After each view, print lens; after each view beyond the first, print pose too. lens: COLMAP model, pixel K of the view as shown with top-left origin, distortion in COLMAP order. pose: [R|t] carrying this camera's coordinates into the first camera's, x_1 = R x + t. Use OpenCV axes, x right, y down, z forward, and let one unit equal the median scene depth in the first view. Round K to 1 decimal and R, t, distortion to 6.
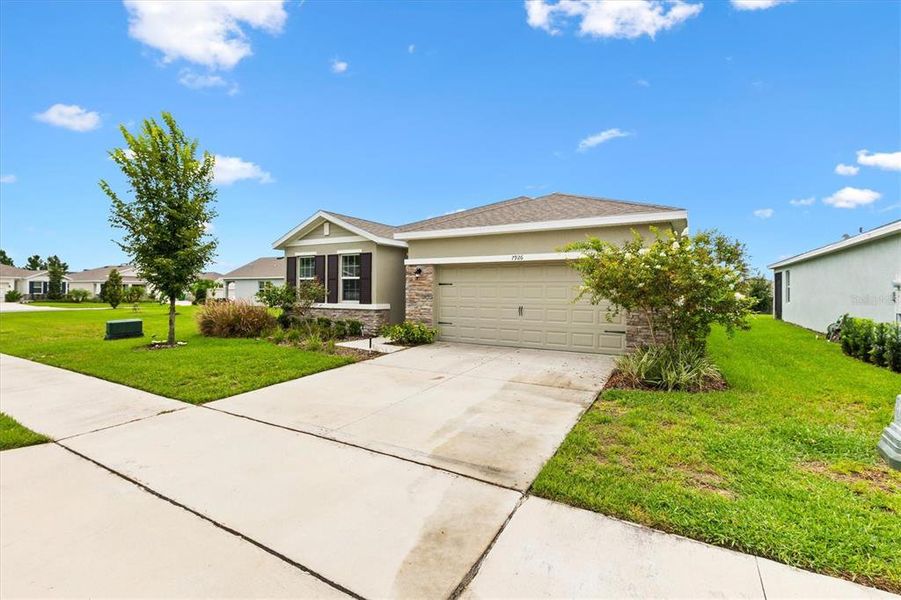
lens RADIAL K [[409.8, 0, 444.1], [0, 409.8, 299.3], [0, 0, 1]] dist [0.006730, -0.000765]
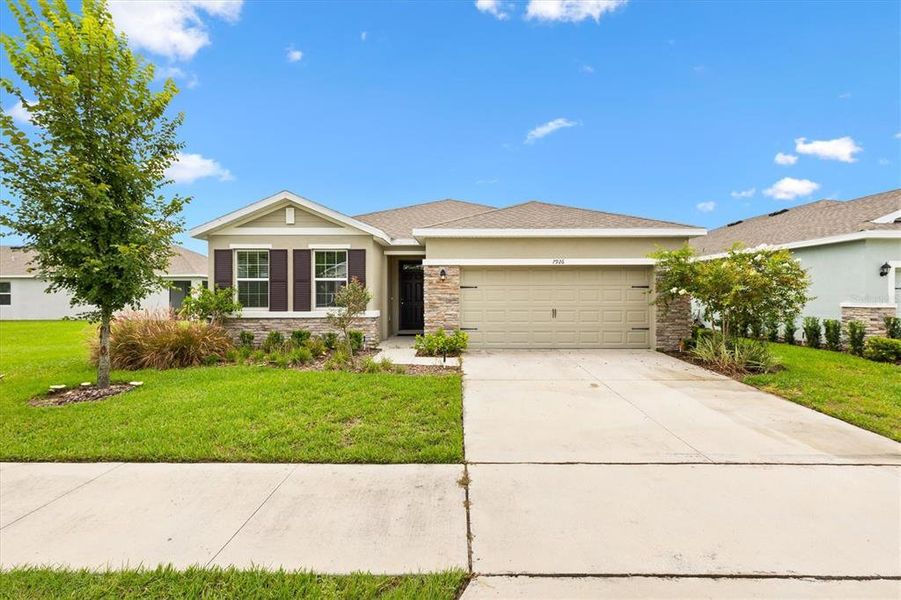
lens RADIAL K [[409.8, 0, 453.7], [0, 409.8, 296.3], [0, 0, 1]] dist [0.006730, -0.000765]
pose [[0.863385, -0.010973, 0.504426, -0.484186], [0.017243, 0.999821, -0.007764, -0.009116], [-0.504251, 0.015401, 0.863420, 0.206942]]
